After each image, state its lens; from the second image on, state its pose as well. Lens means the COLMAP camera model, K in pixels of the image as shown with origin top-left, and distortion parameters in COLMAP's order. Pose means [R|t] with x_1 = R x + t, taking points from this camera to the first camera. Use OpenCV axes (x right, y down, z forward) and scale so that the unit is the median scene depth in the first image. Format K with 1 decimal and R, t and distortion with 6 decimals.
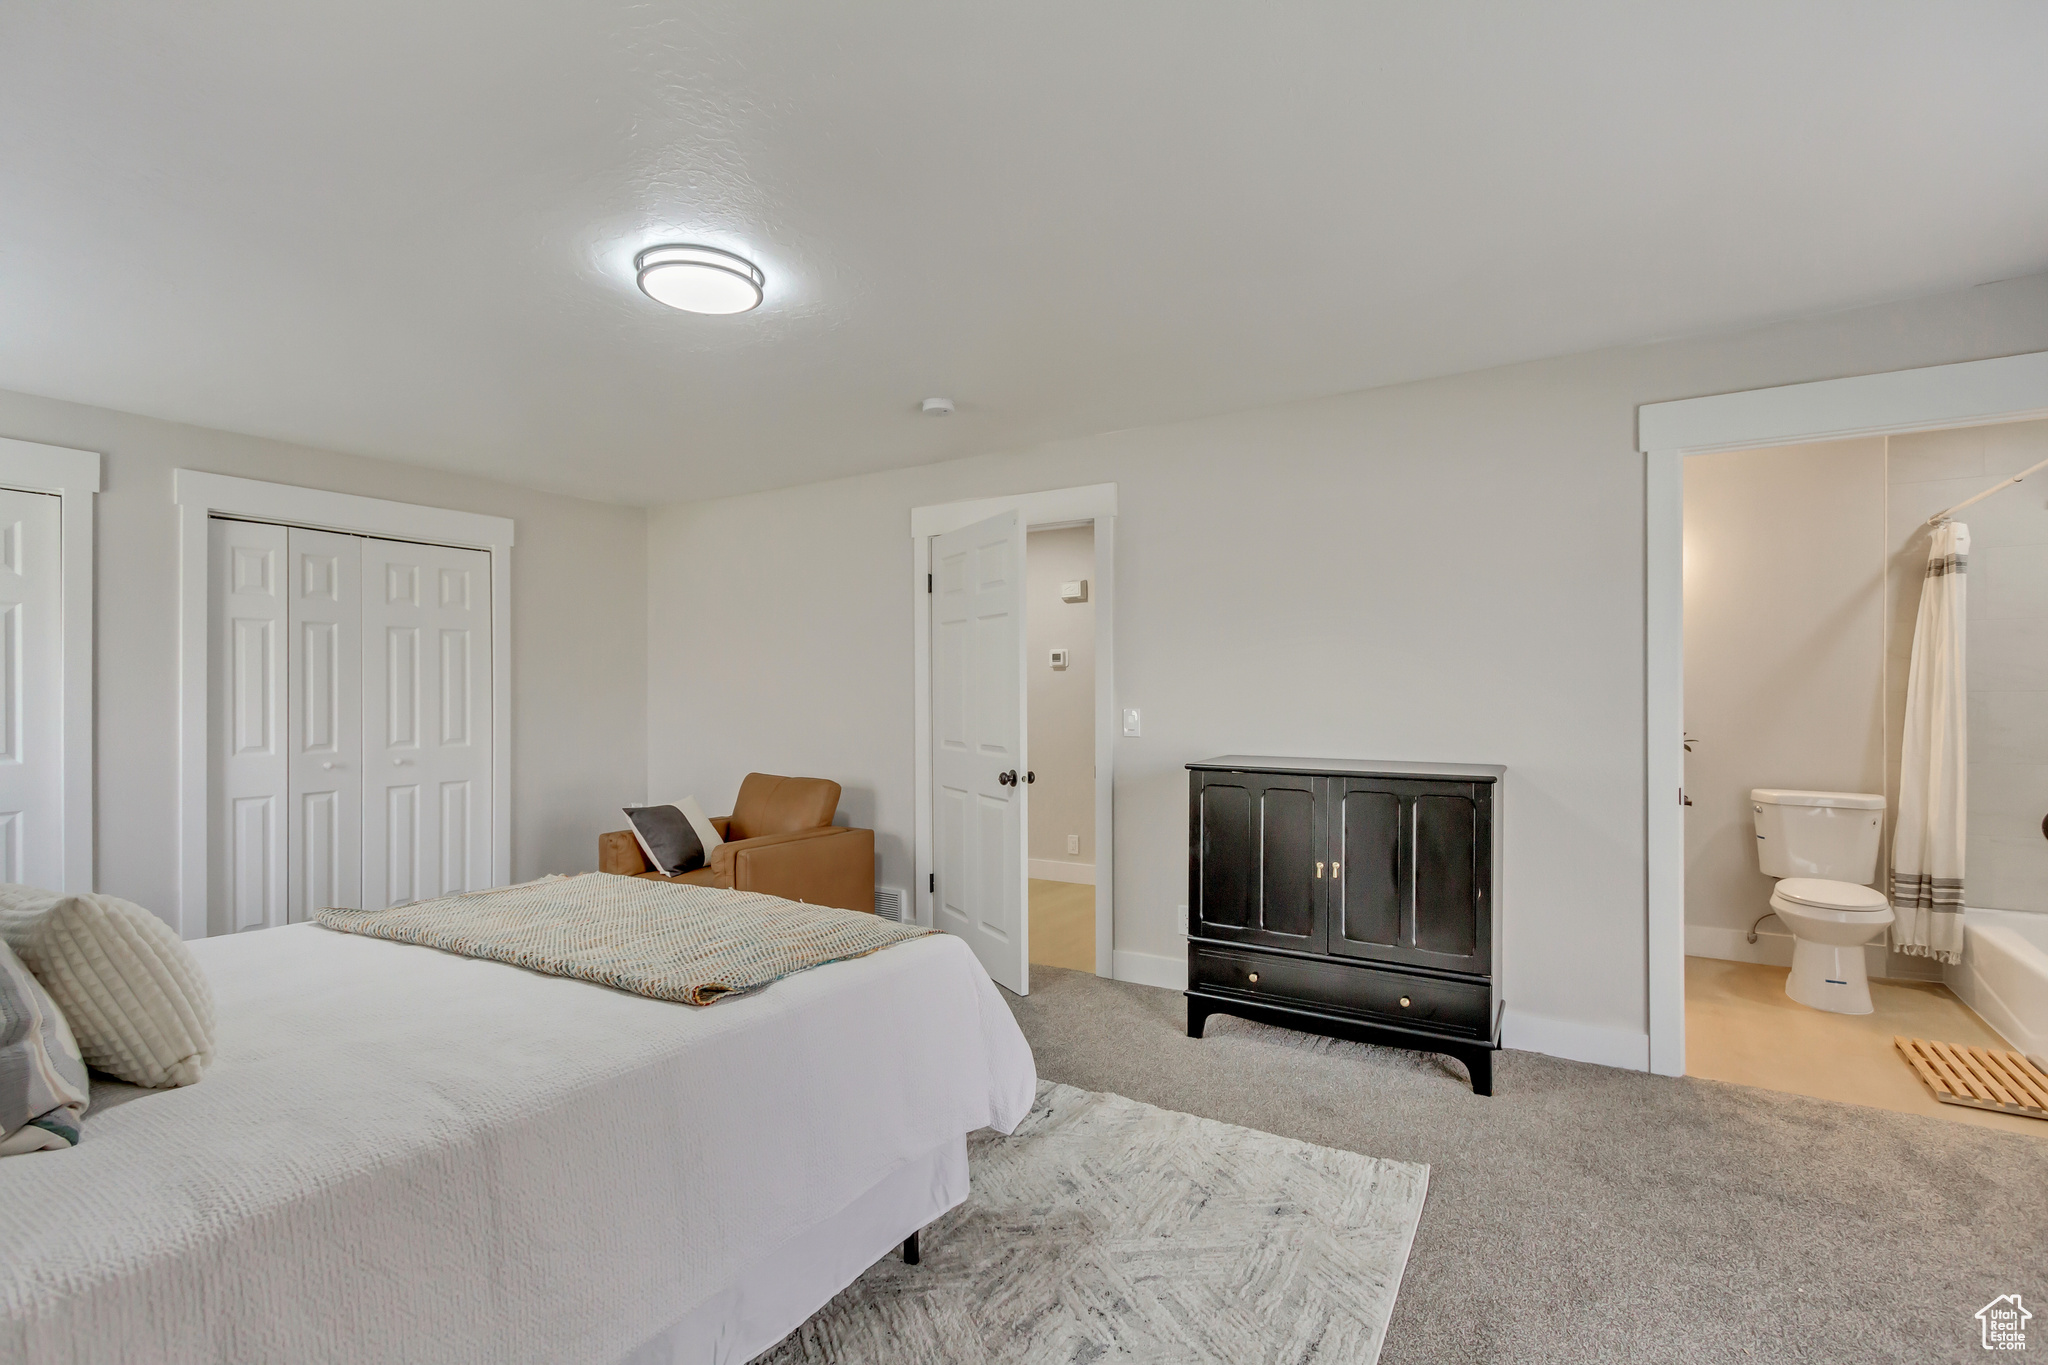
lens RADIAL K [[983.8, 0, 1024.8], [0, 983.8, 671.3], [0, 0, 1]] dist [0.019874, -0.002613]
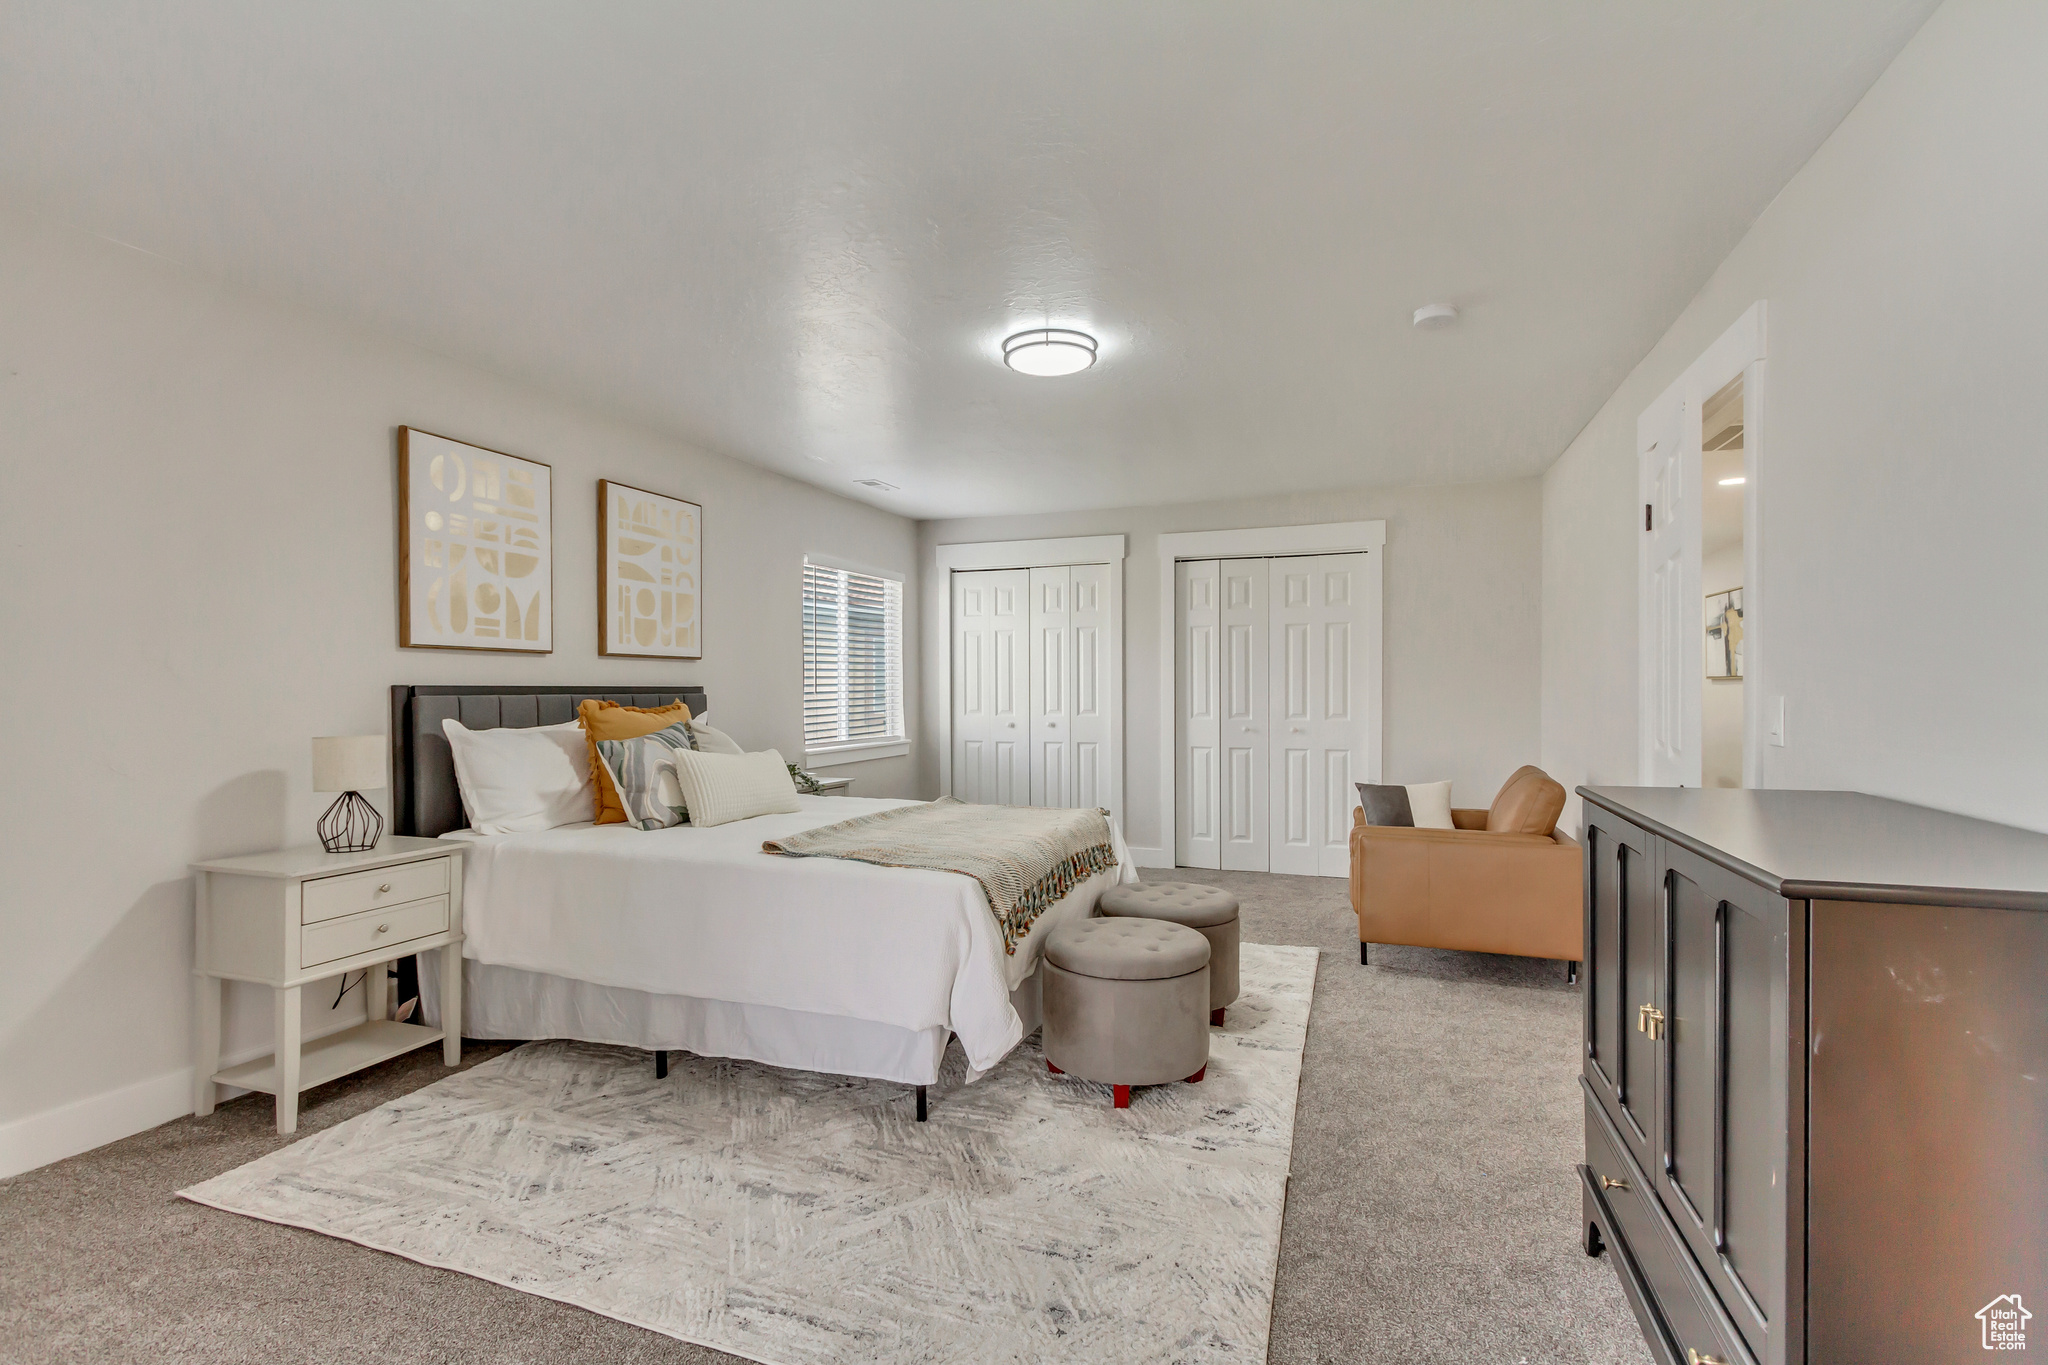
lens RADIAL K [[983.8, 0, 1032.5], [0, 983.8, 691.1], [0, 0, 1]] dist [0.019874, -0.002613]
pose [[0.162193, 0.009045, -0.986718, 0.628243], [0.022795, 0.999657, 0.012911, 0.019244], [0.986496, -0.024587, 0.161931, 0.517870]]
